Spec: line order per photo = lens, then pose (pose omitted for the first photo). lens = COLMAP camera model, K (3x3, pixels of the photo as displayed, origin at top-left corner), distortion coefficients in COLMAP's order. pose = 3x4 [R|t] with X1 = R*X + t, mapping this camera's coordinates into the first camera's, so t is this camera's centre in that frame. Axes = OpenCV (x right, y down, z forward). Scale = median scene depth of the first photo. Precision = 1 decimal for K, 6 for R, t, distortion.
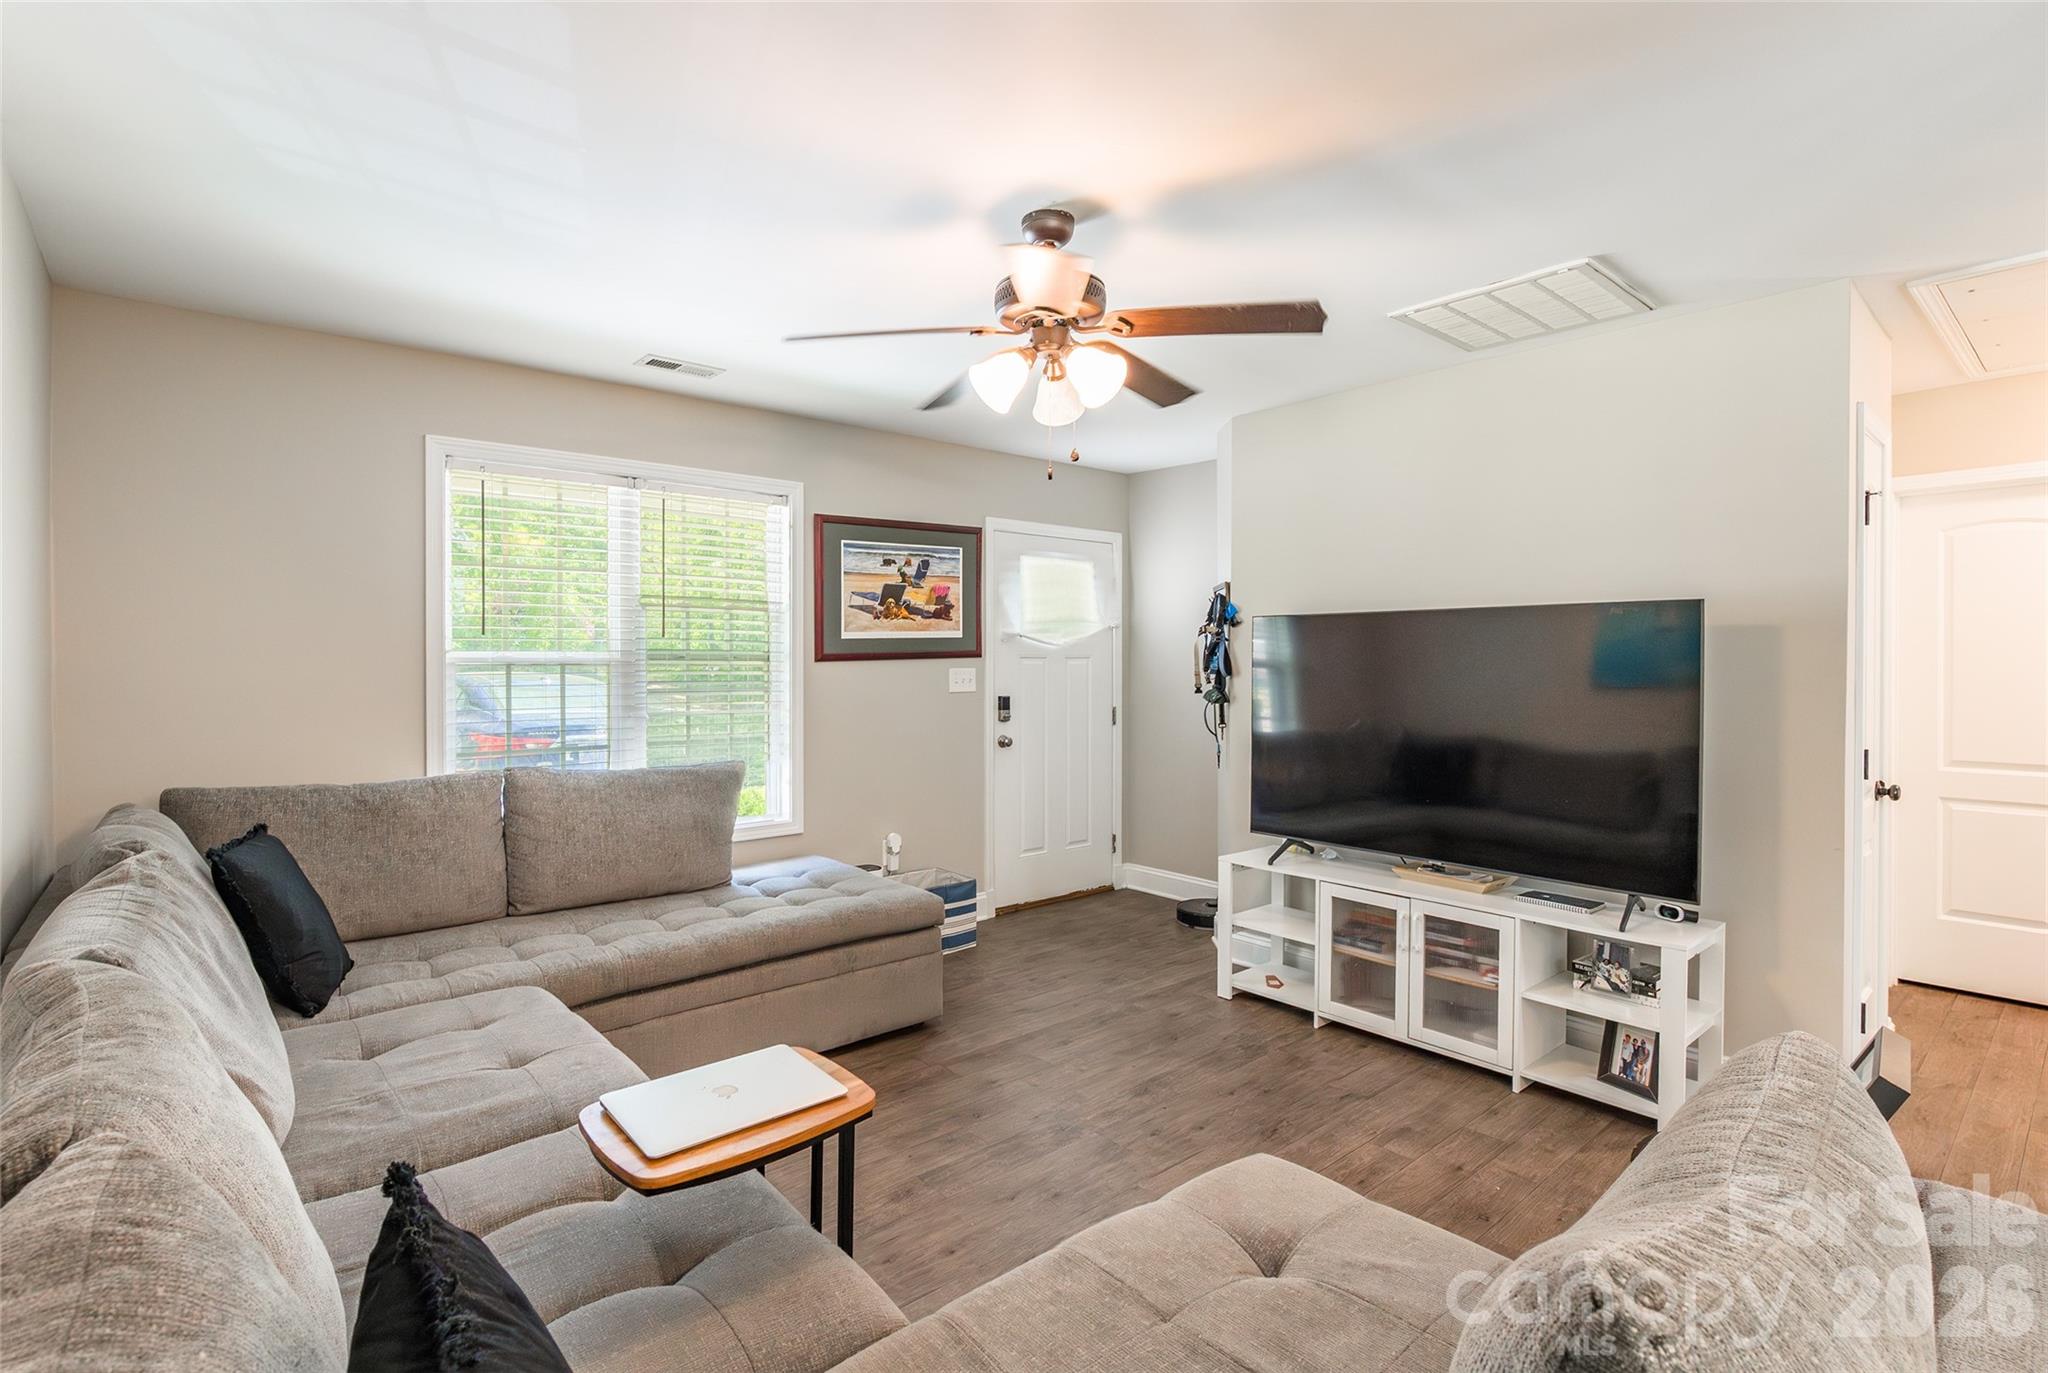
lens RADIAL K [[972.3, 0, 1002.9], [0, 972.3, 665.9], [0, 0, 1]] dist [-0.007243, 0.001070]
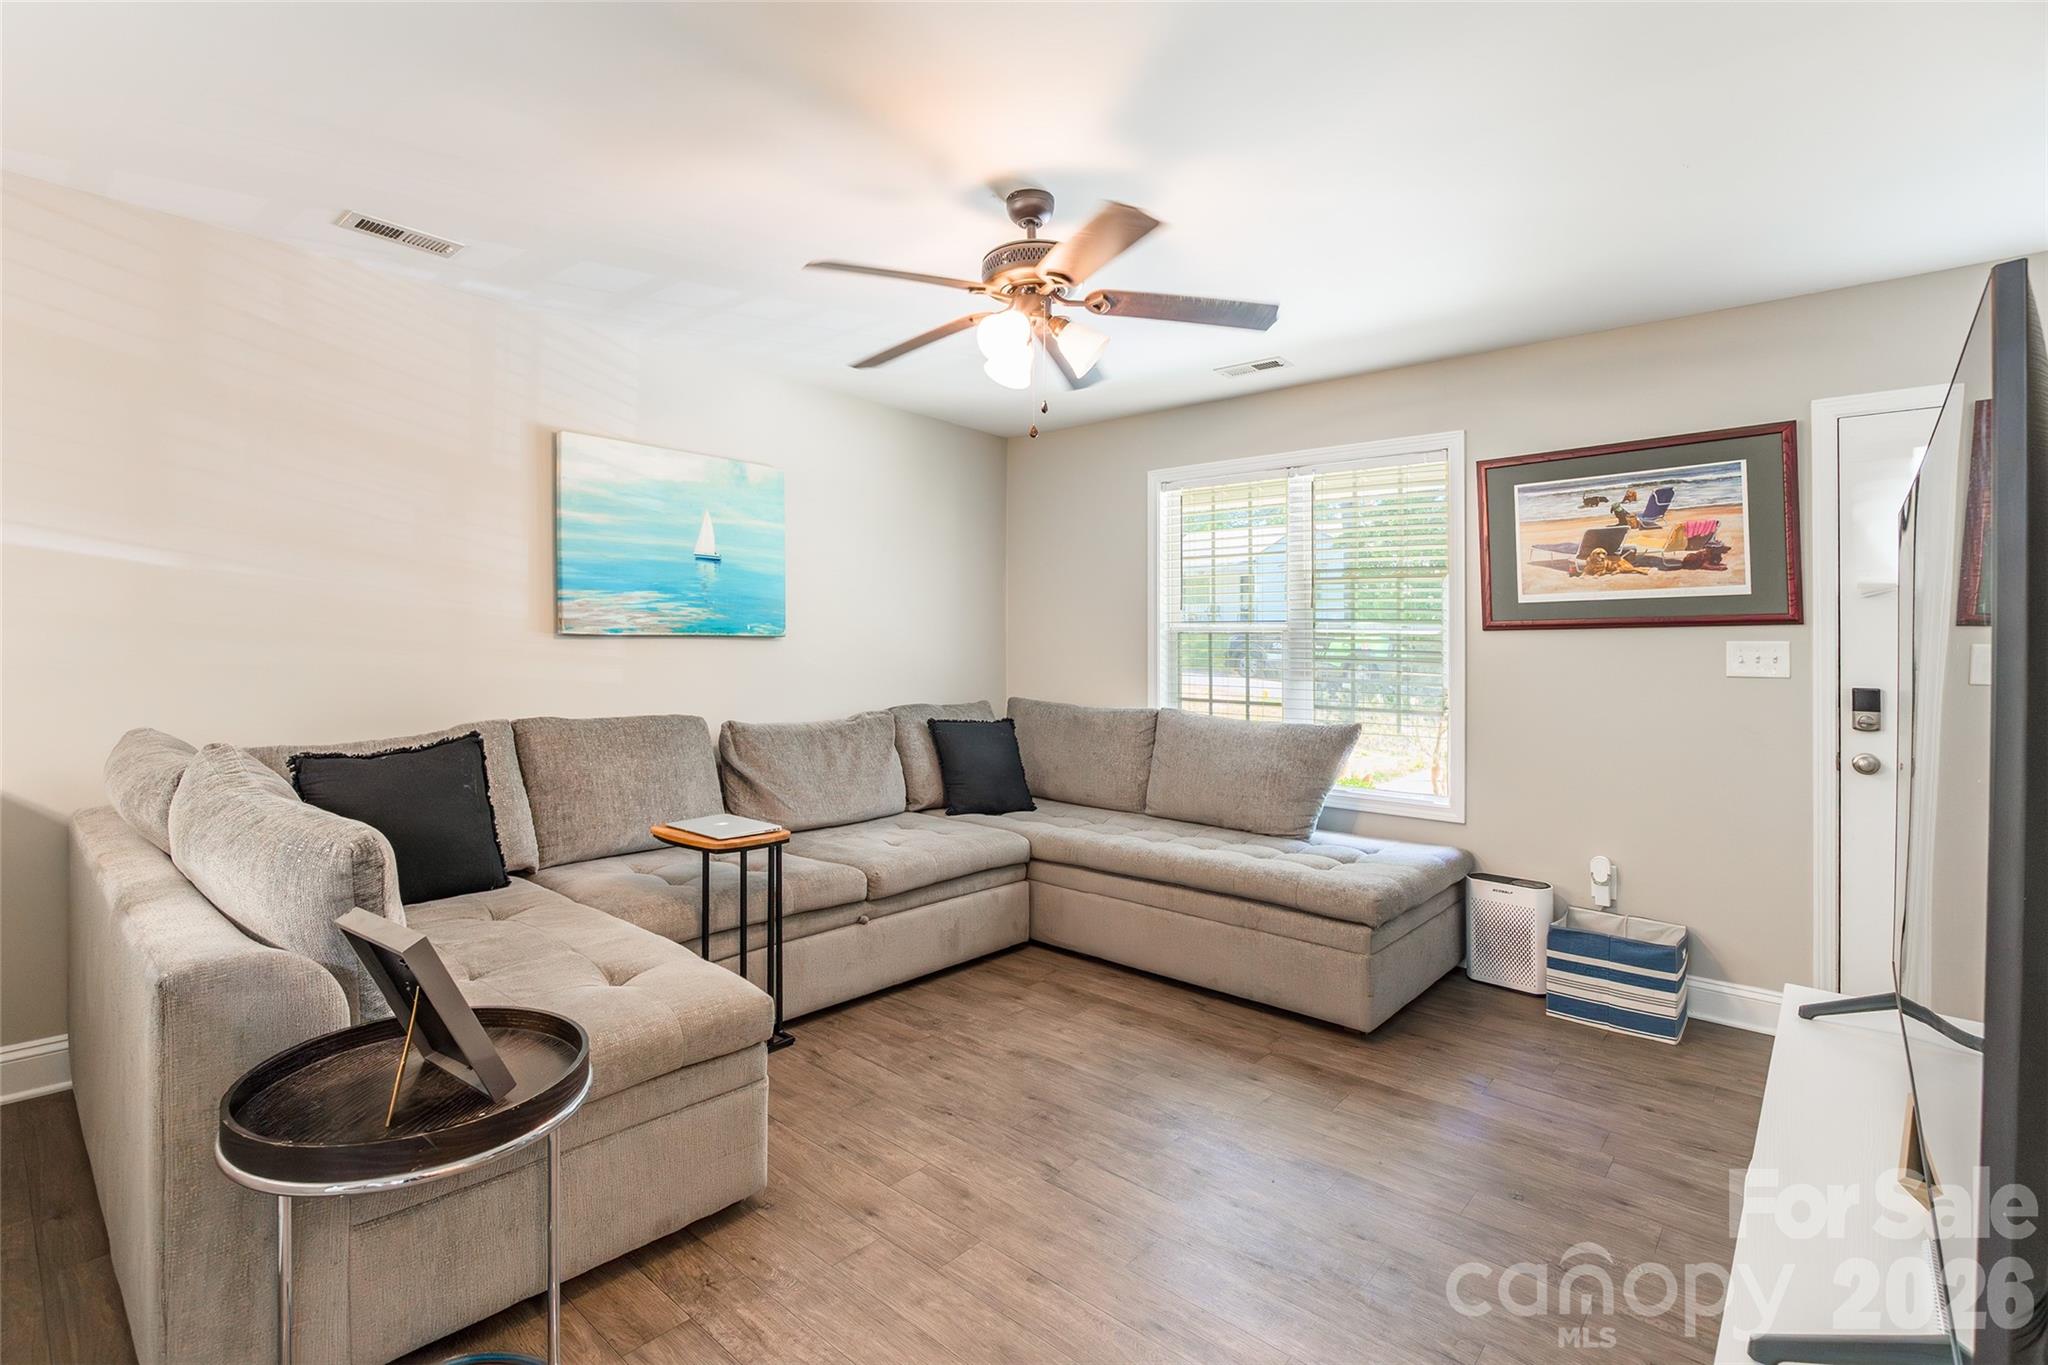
lens RADIAL K [[972.3, 0, 1000.5], [0, 972.3, 644.9], [0, 0, 1]] dist [-0.007243, 0.001070]
pose [[0.128563, -0.006082, -0.991683, 0.577270], [-0.029307, 0.999521, -0.009930, 0.028282], [0.991268, 0.030340, 0.128323, 0.431598]]
